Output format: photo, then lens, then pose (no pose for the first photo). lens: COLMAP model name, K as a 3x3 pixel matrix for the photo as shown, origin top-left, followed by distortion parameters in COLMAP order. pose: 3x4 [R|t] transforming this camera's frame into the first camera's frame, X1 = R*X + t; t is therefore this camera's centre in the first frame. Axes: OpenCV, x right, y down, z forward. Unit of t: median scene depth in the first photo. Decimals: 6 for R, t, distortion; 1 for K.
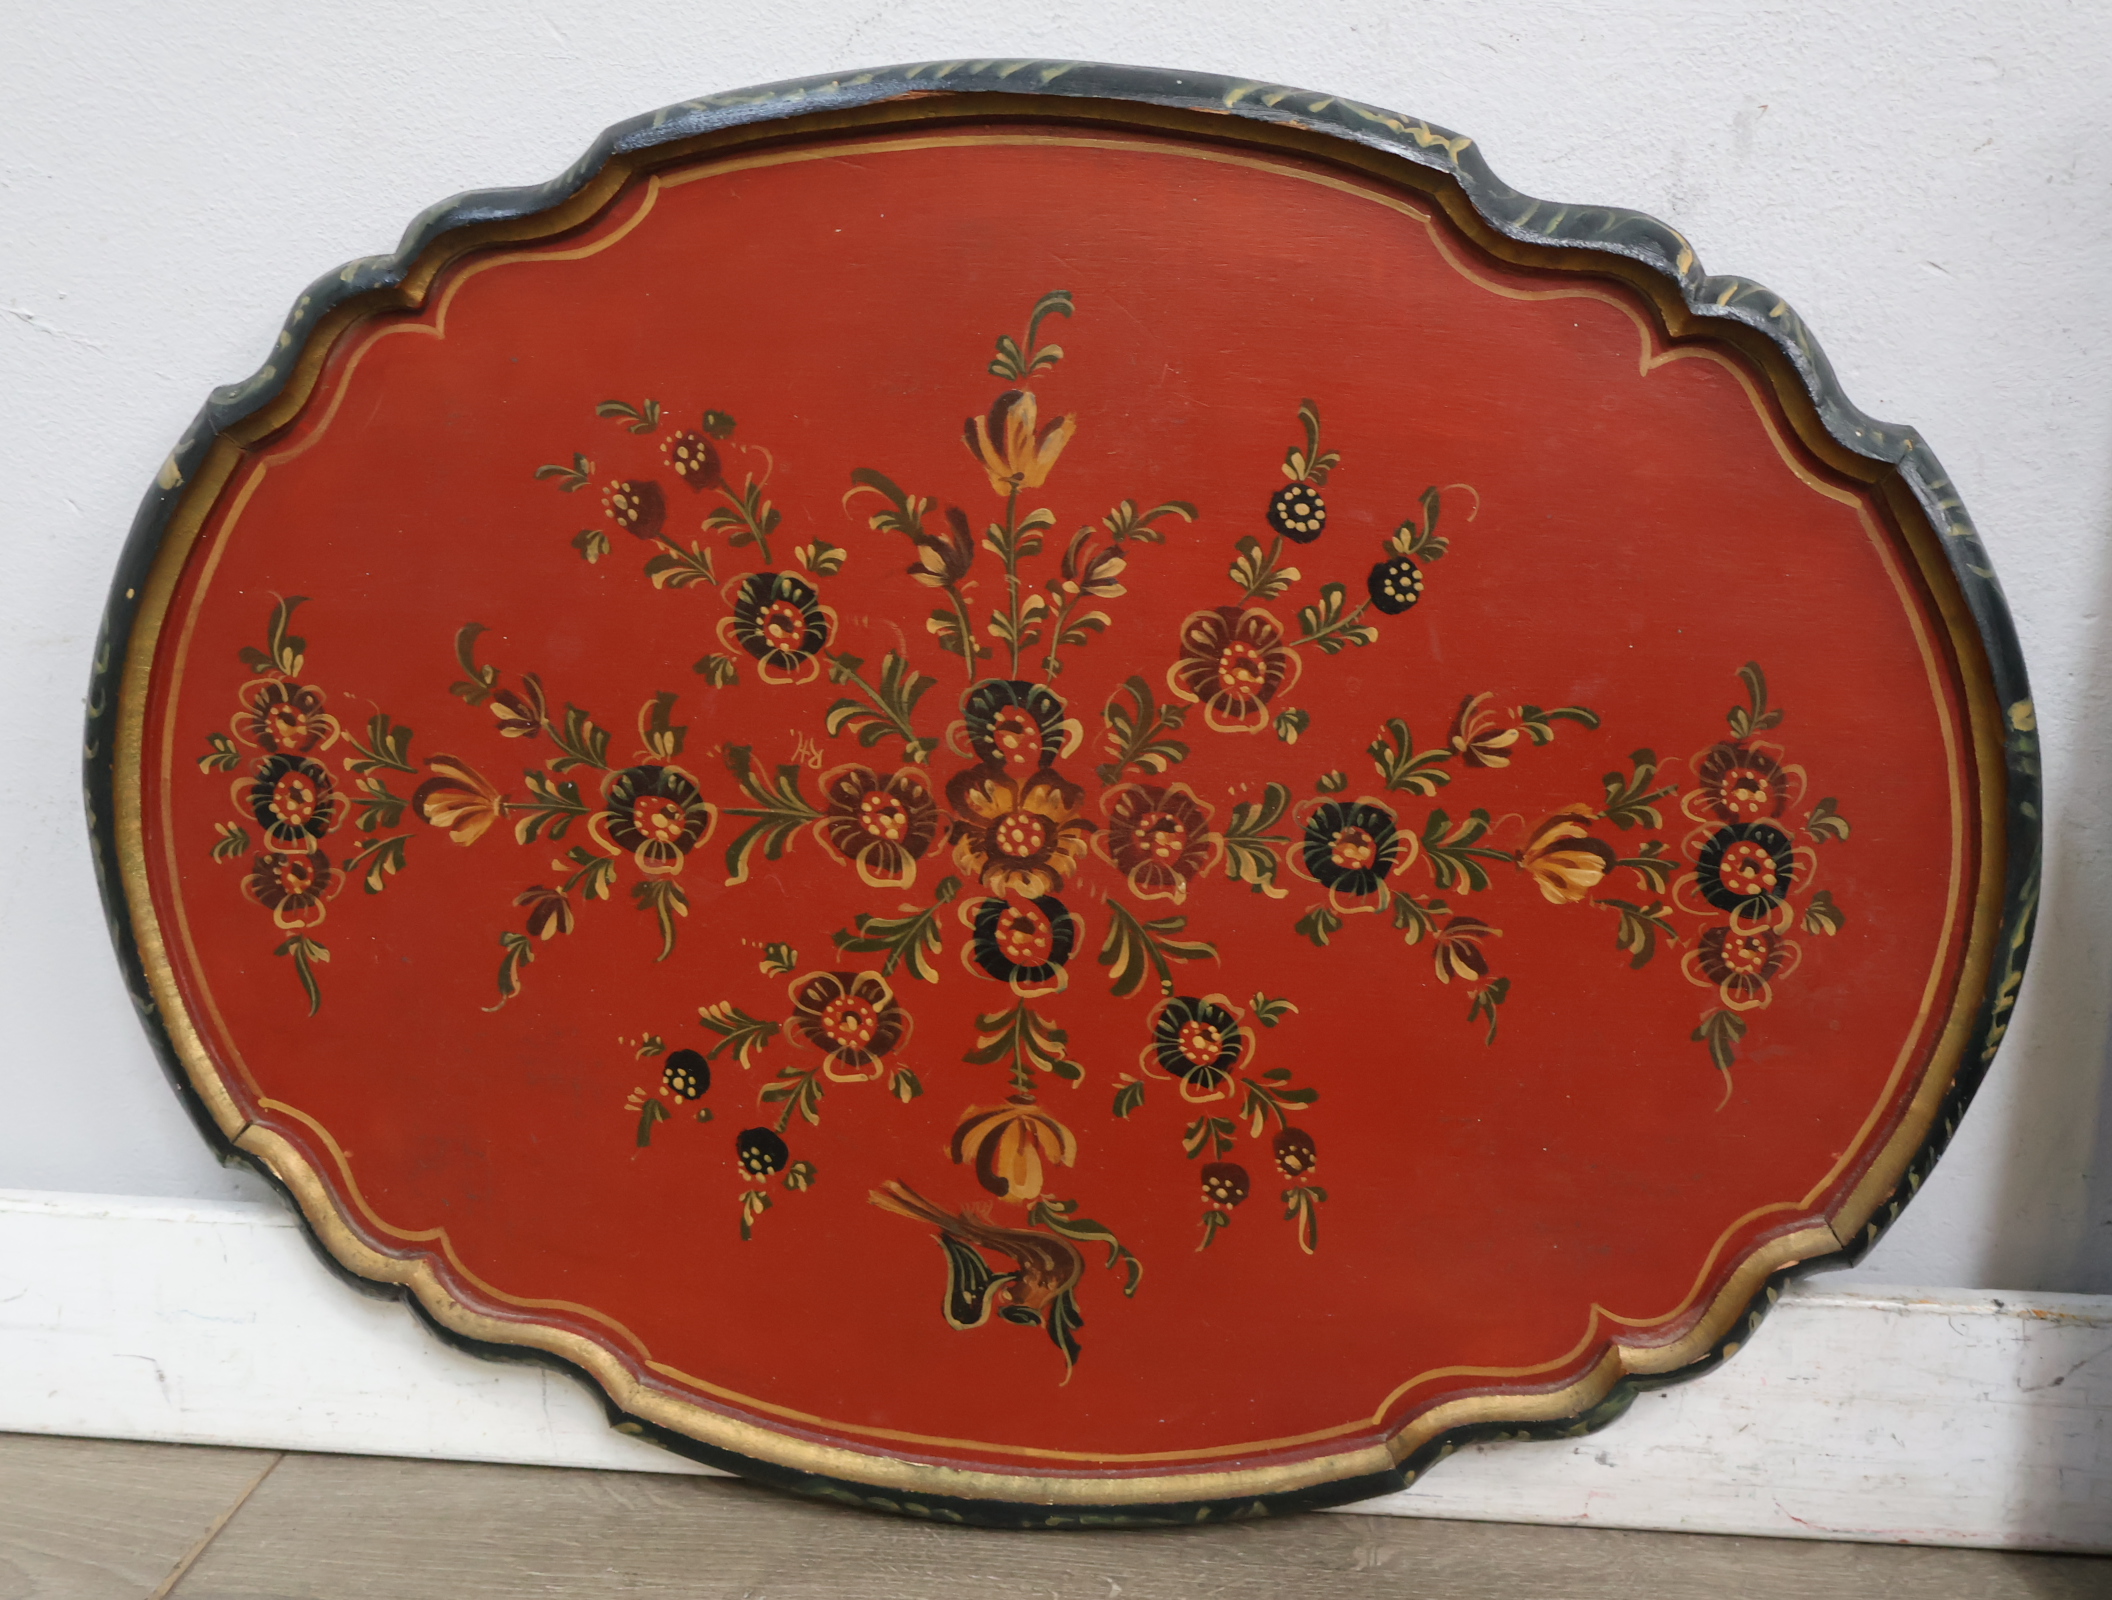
lens RADIAL K [[2156.9, 0, 1045.3], [0, 2156.9, 789.8], [0, 0, 1]] dist [0.011290, 0.002153]
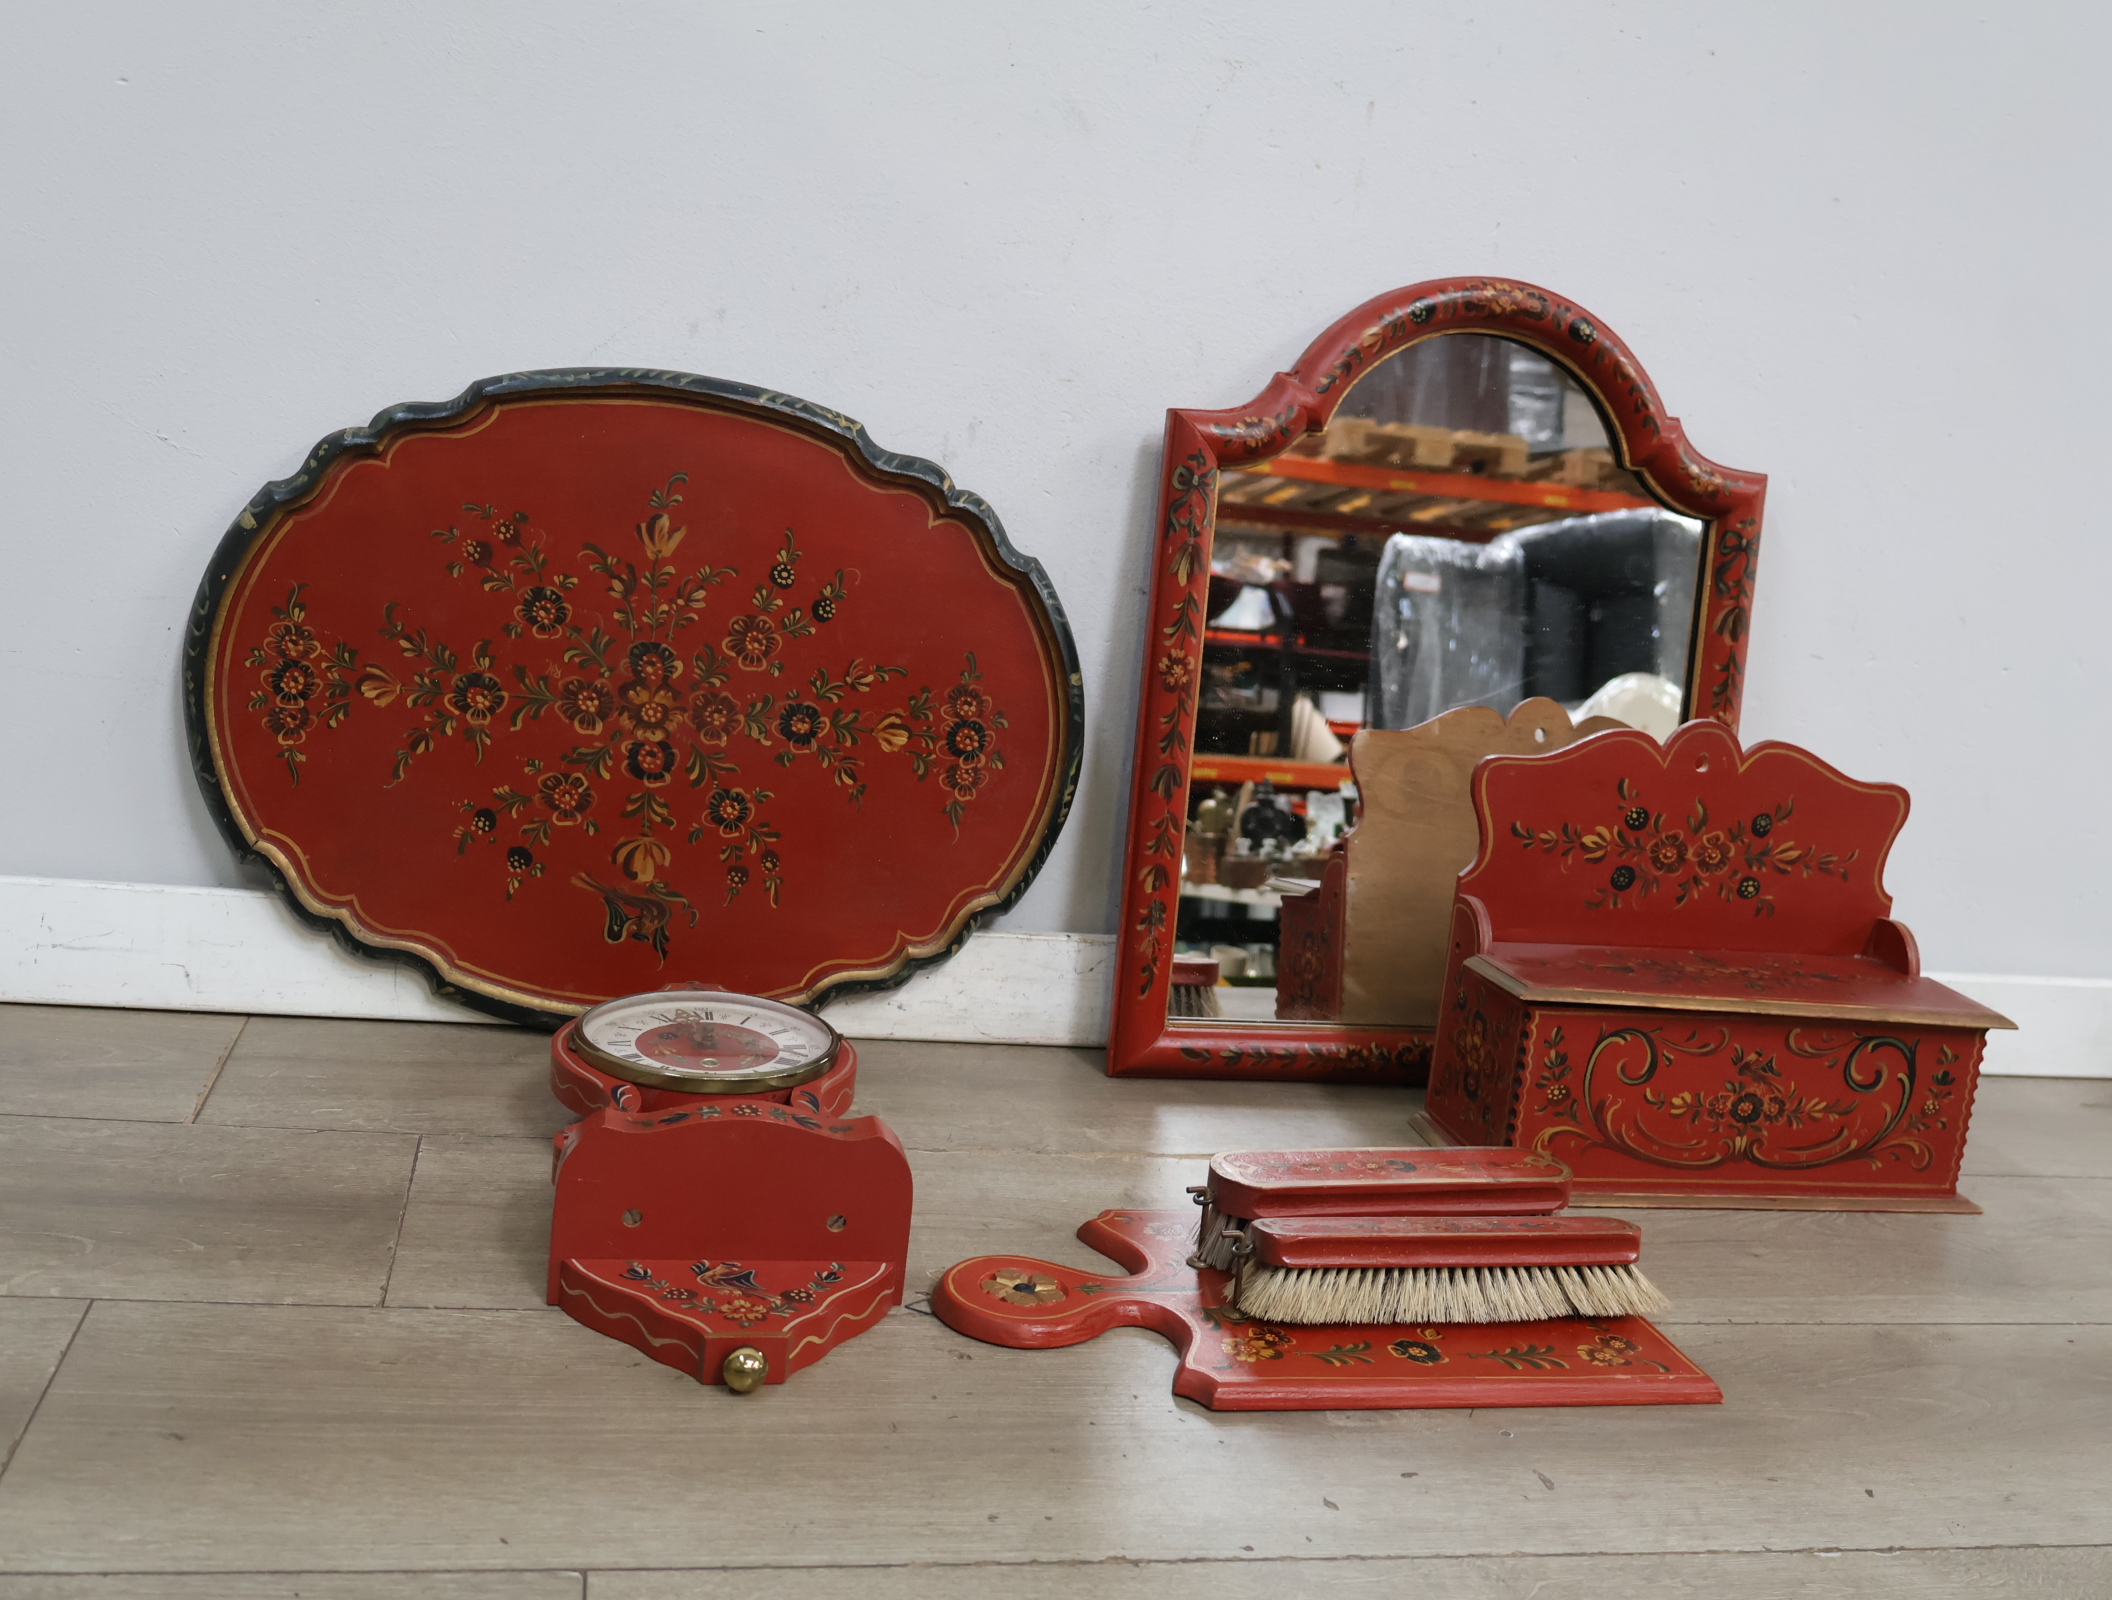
lens RADIAL K [[2123.7, 0, 1059.1], [0, 2123.7, 806.3], [0, 0, 1]] dist [0.001854, -0.004398]
pose [[0.952563, 0.034507, 0.302380, -0.267980], [-0.027390, 0.999240, -0.027748, 0.165324], [-0.303107, 0.018150, 0.952784, -1.195166]]
